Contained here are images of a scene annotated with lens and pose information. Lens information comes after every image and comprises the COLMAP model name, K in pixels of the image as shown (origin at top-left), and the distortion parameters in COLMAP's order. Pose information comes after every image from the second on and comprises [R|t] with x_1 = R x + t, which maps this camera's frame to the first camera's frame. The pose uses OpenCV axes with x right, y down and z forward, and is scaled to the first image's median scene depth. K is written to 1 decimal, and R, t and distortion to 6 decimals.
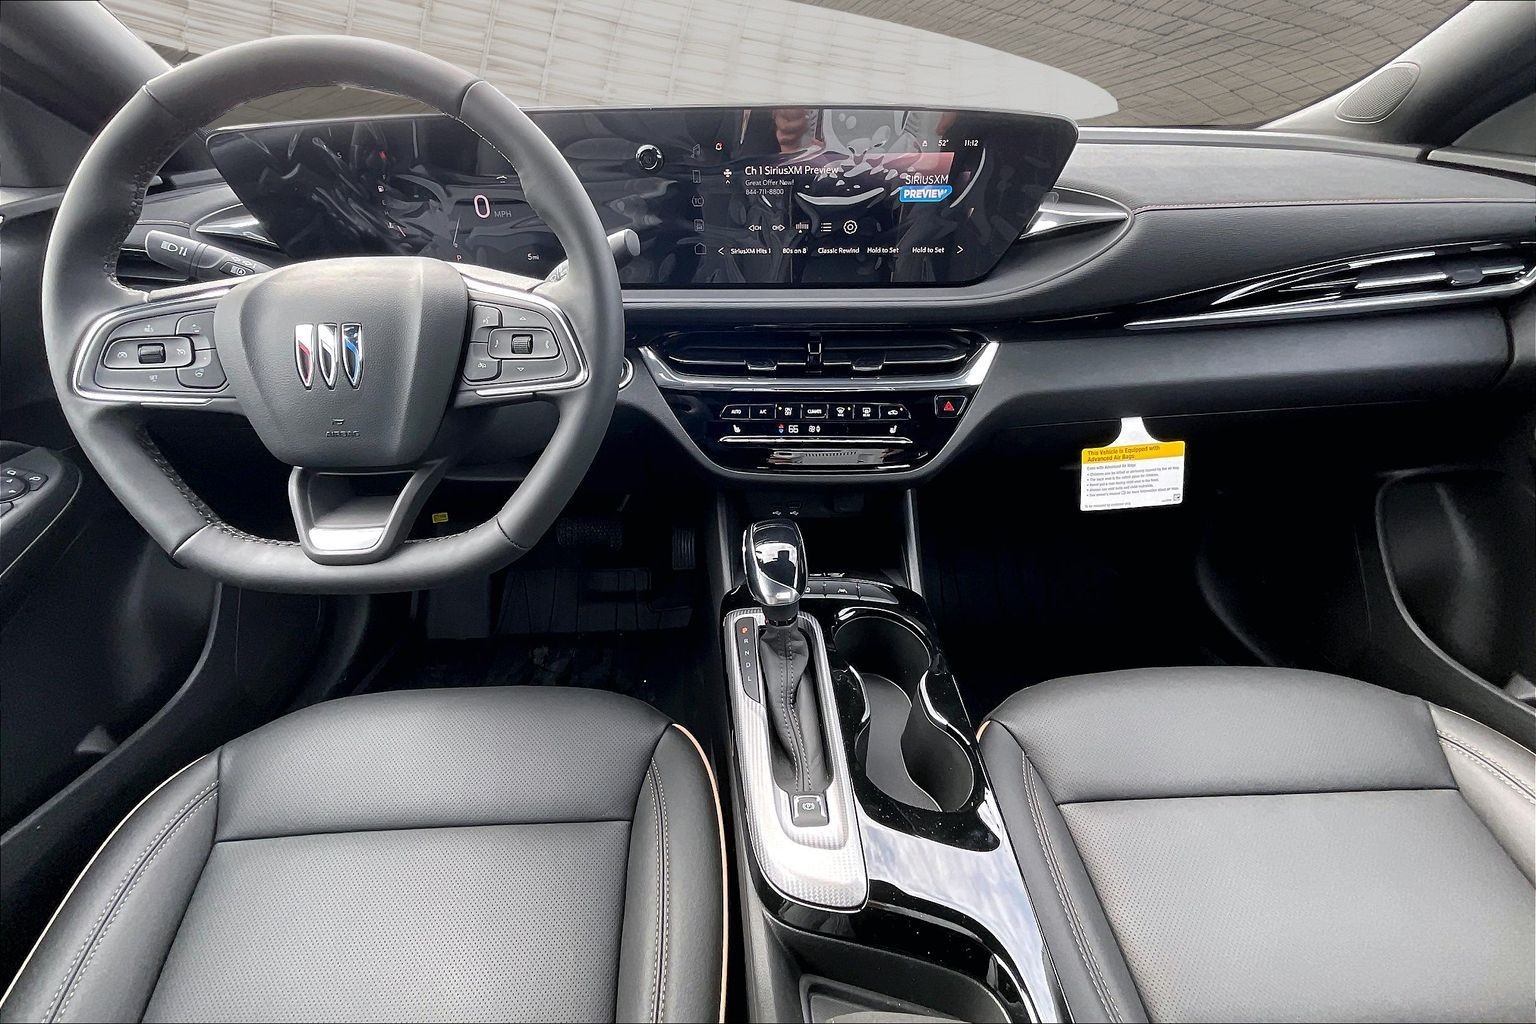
lens RADIAL K [[660.7, 0, 748.8], [0, 660.7, 439.1], [0, 0, 1]] dist [-0.001006, 0.000505]
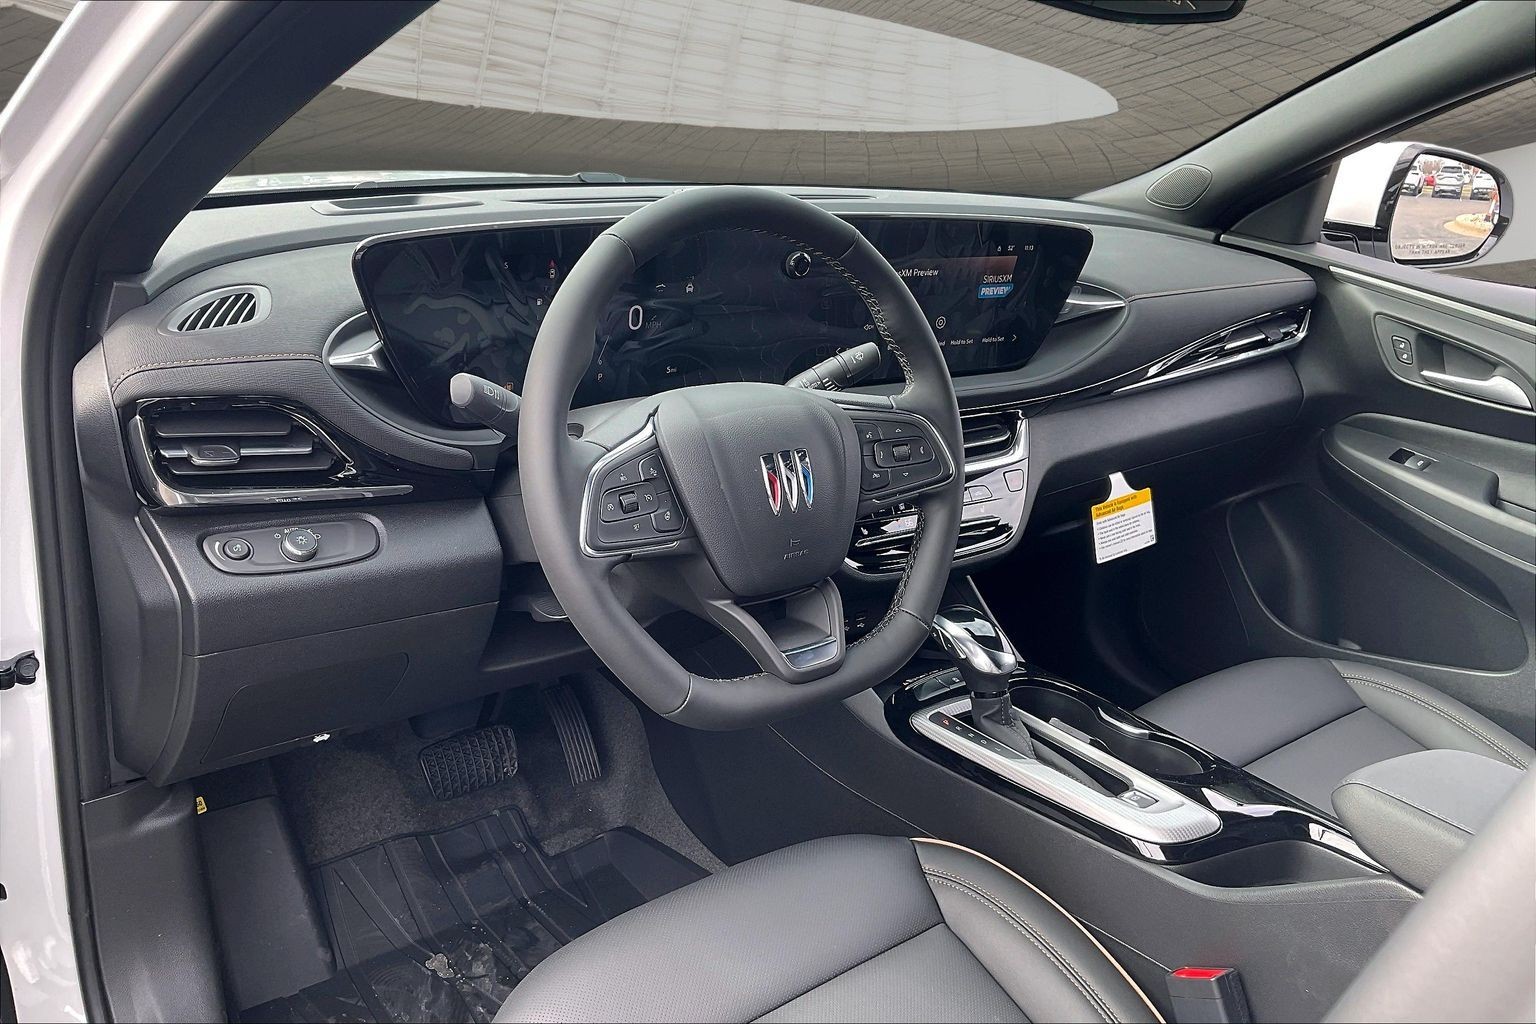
lens RADIAL K [[1264.7, 0, 768.0], [0, 1264.7, 512.0], [0, 0, 1]] dist [0.137321, -0.310997]
pose [[0.792657, -0.132977, 0.594989, -1.179490], [0.185587, 0.982237, -0.027719, -0.017401], [-0.580734, 0.132393, 0.803256, -0.384042]]
